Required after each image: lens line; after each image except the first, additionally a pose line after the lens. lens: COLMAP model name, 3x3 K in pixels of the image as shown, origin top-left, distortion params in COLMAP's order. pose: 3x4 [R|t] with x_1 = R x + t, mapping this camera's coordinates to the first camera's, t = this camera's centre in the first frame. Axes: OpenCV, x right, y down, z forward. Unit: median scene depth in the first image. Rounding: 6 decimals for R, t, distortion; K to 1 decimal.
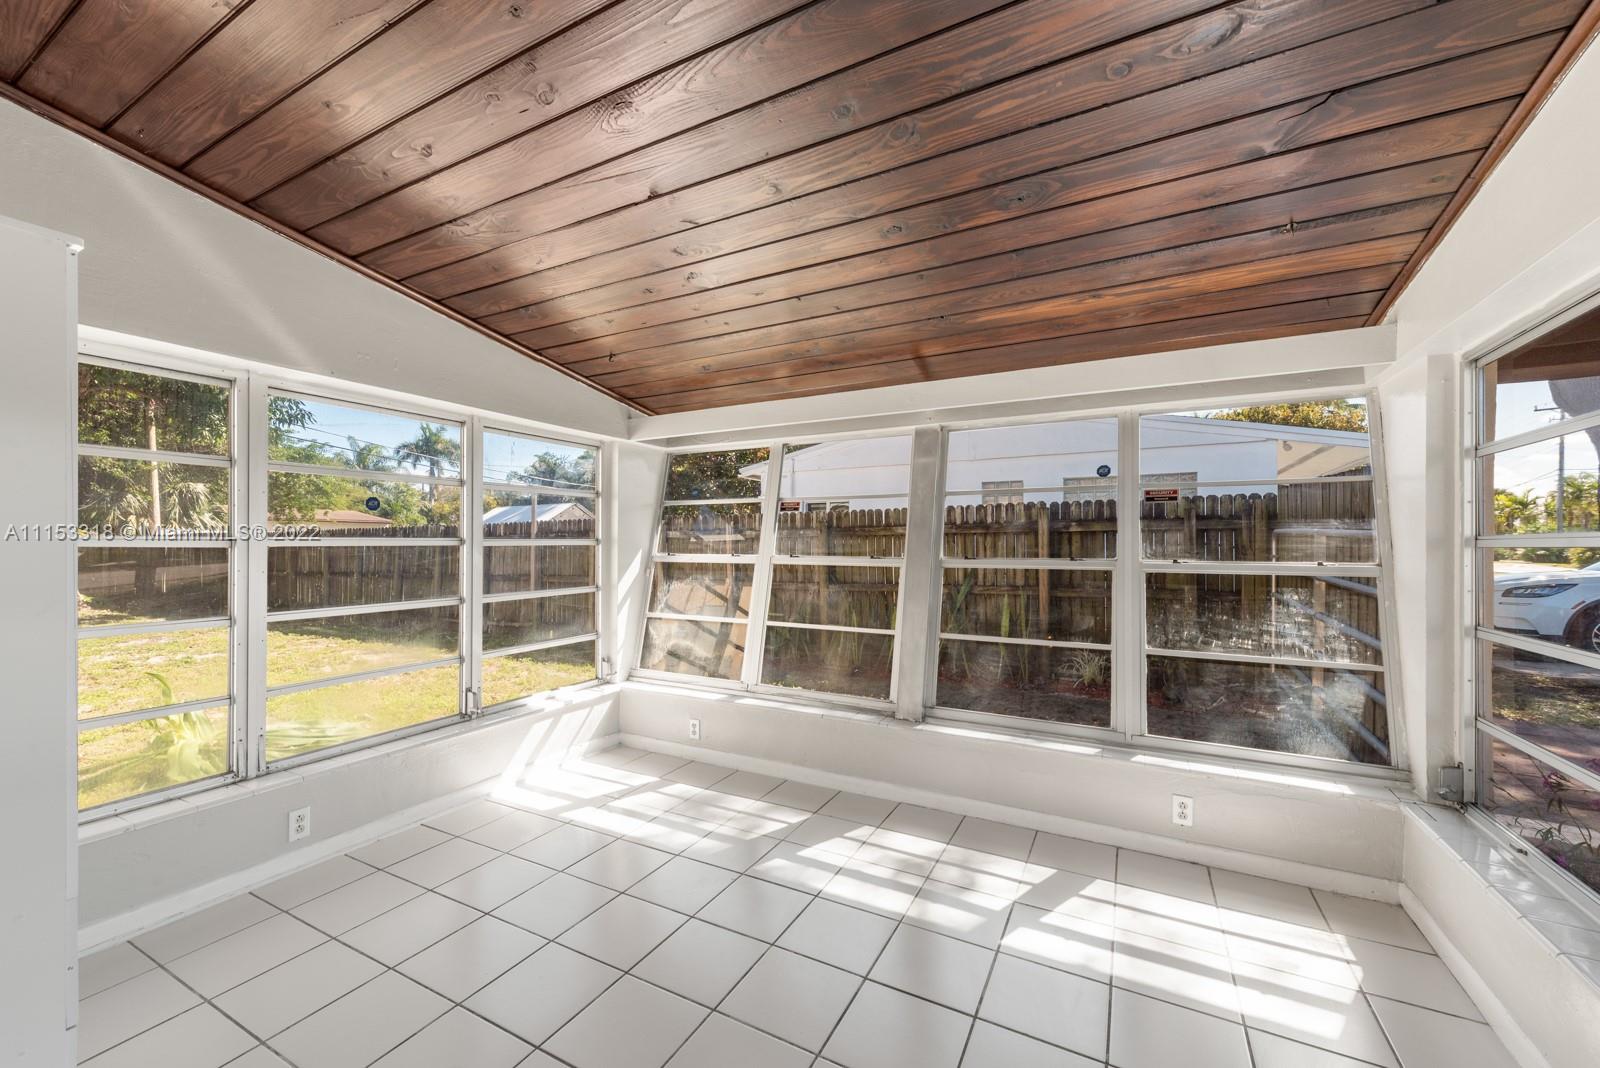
lens RADIAL K [[624.2, 0, 781.4], [0, 624.2, 538.5], [0, 0, 1]] dist [0.003158, -0.003212]
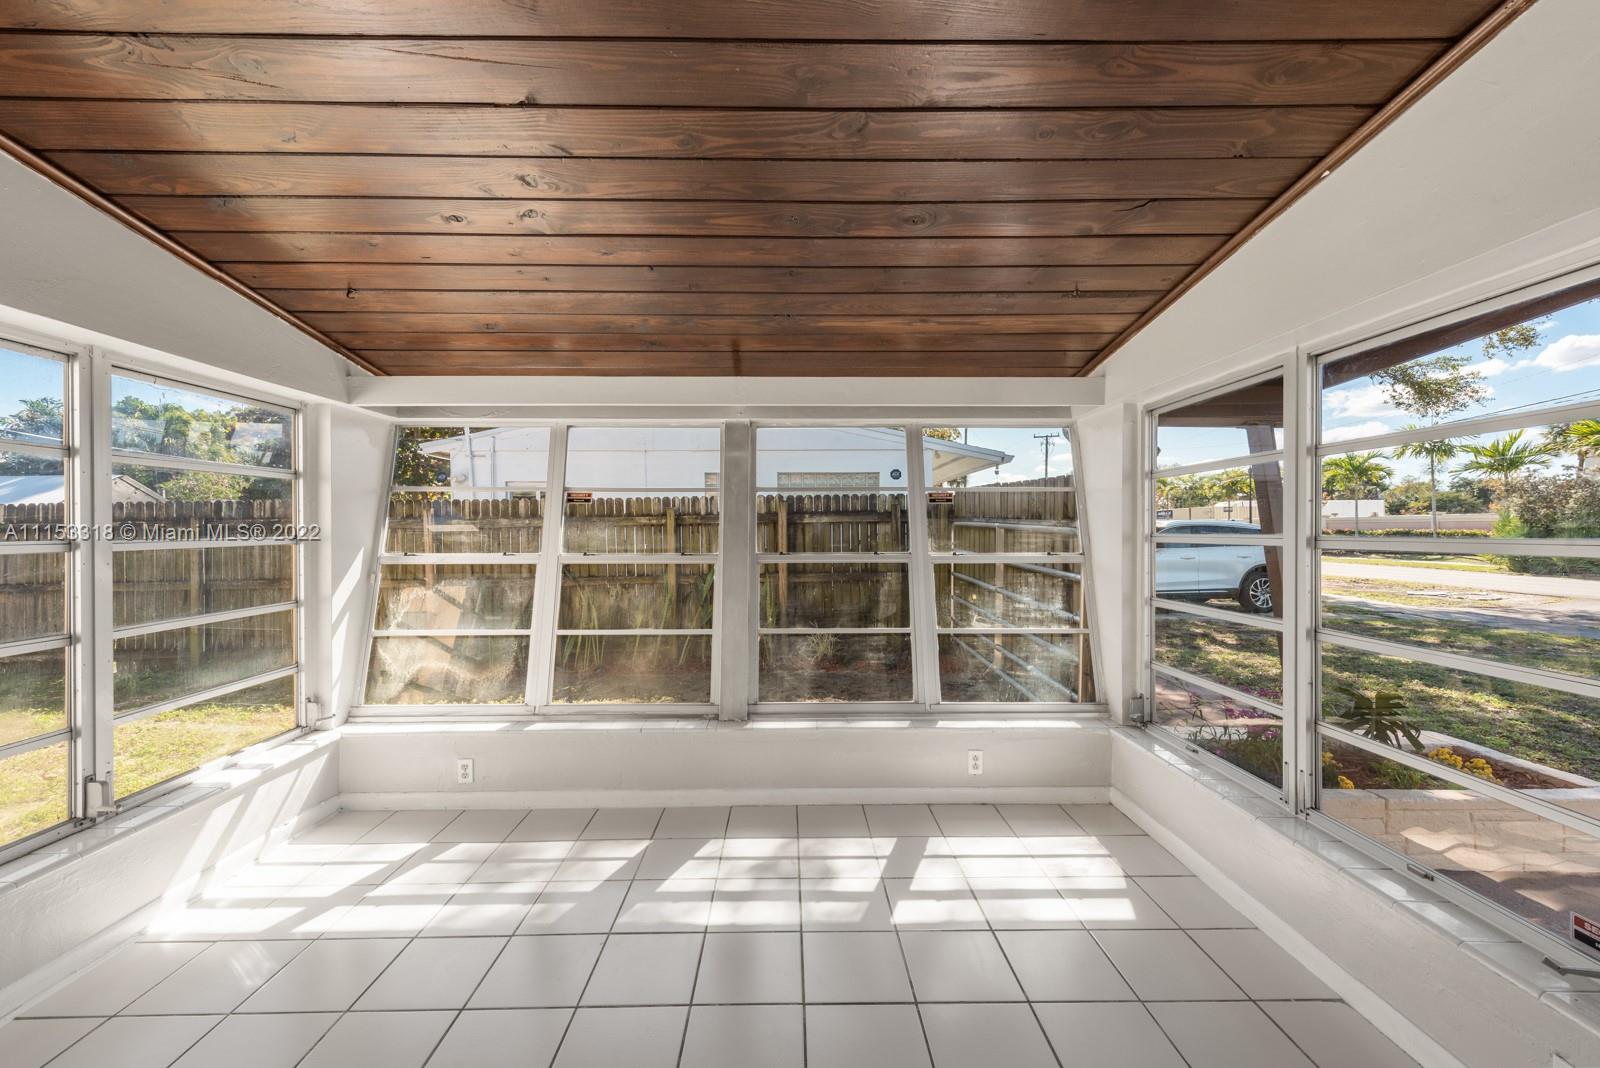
lens RADIAL K [[624.2, 0, 793.9], [0, 624.2, 529.0], [0, 0, 1]] dist [0.003158, -0.003212]
pose [[0.870585, -0.003347, 0.492008, -0.196347], [0.000148, 0.999979, 0.006541, -0.015933], [-0.492019, -0.005622, 0.870566, 0.103578]]
